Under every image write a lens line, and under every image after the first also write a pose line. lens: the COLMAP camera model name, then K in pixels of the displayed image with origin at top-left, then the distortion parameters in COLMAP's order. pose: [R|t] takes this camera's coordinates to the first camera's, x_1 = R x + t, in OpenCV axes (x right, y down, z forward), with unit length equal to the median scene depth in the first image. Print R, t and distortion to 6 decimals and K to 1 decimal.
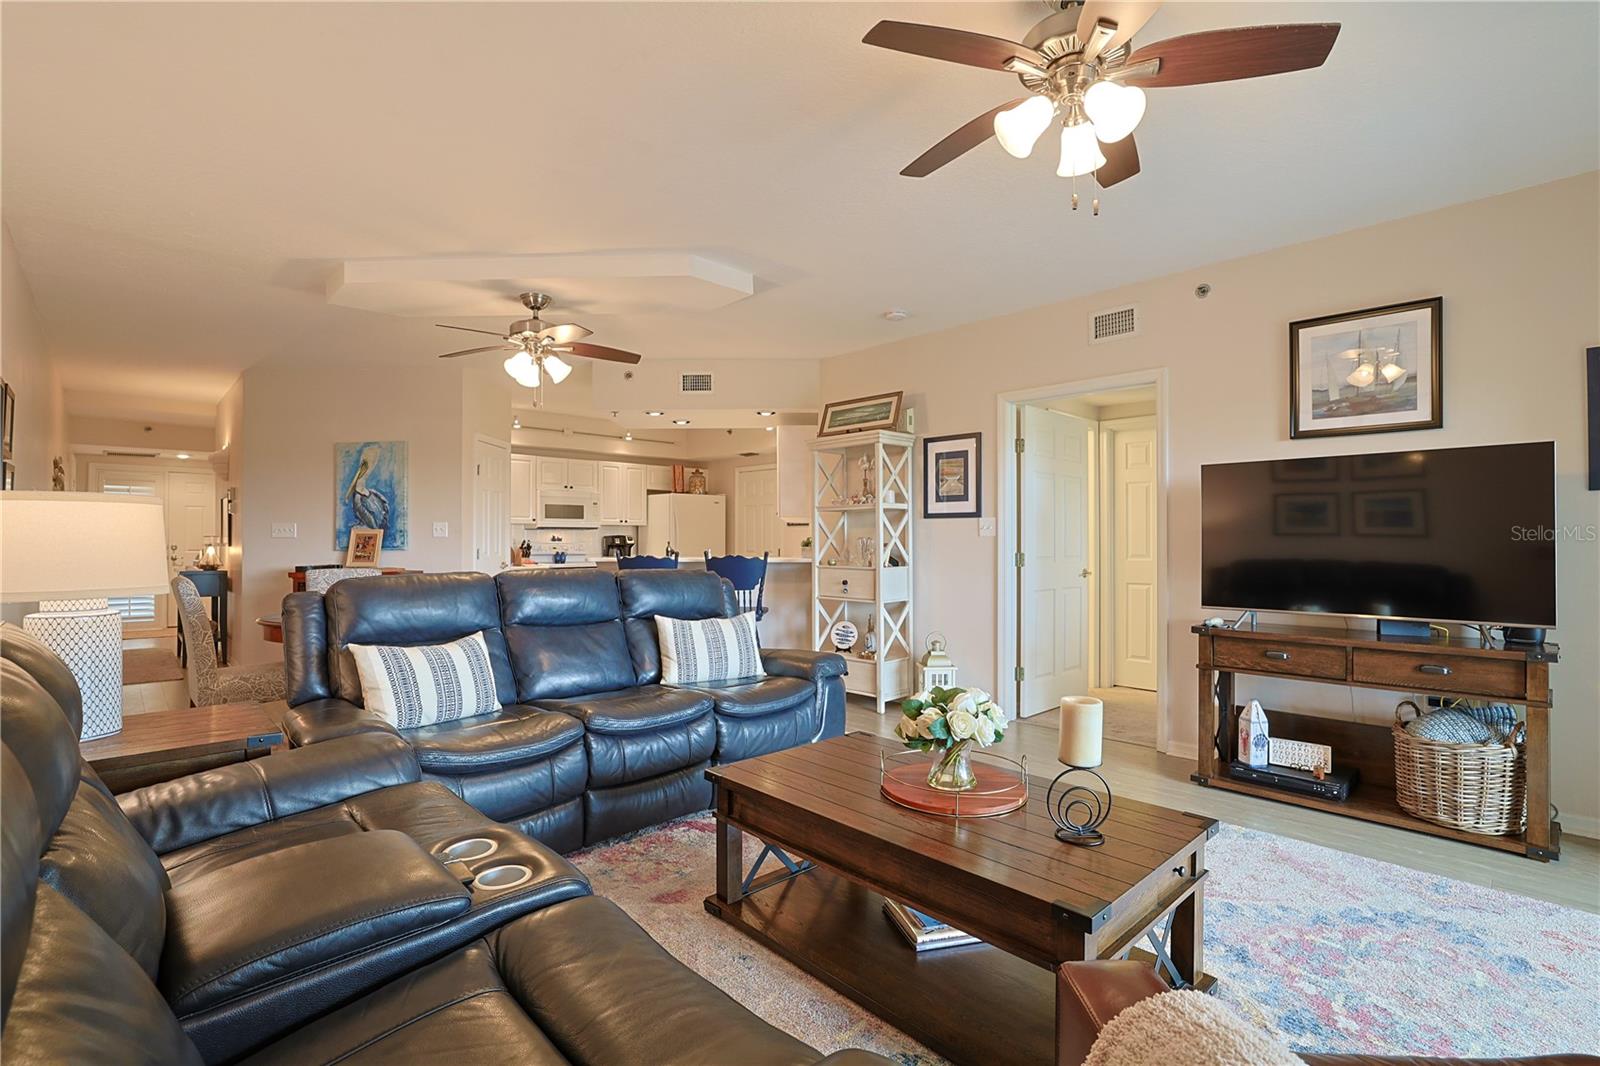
lens RADIAL K [[725.4, 0, 797.1], [0, 725.4, 539.4], [0, 0, 1]] dist [-0.045445, 0.010553]
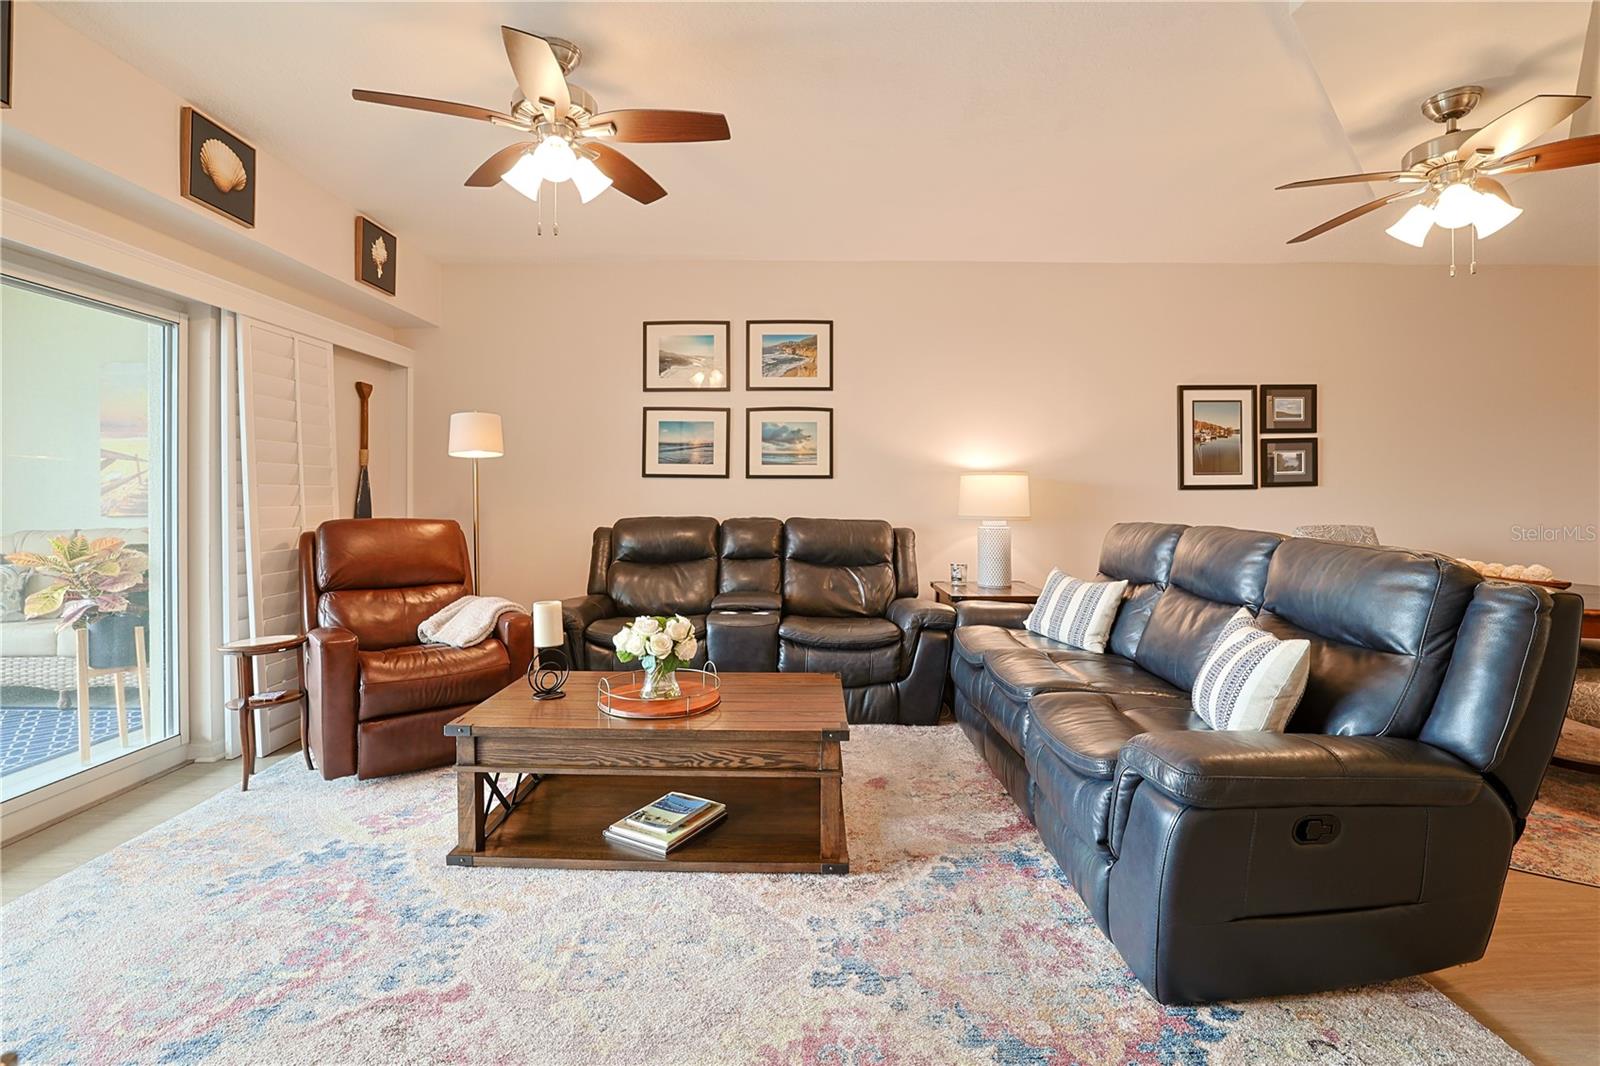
lens RADIAL K [[725.4, 0, 791.3], [0, 725.4, 497.5], [0, 0, 1]] dist [-0.045445, 0.010553]
pose [[-0.698765, 0.004303, -0.715339, 0.297699], [0.002418, 0.999990, 0.003654, 0.002636], [0.715348, 0.000824, -0.698768, 0.646634]]
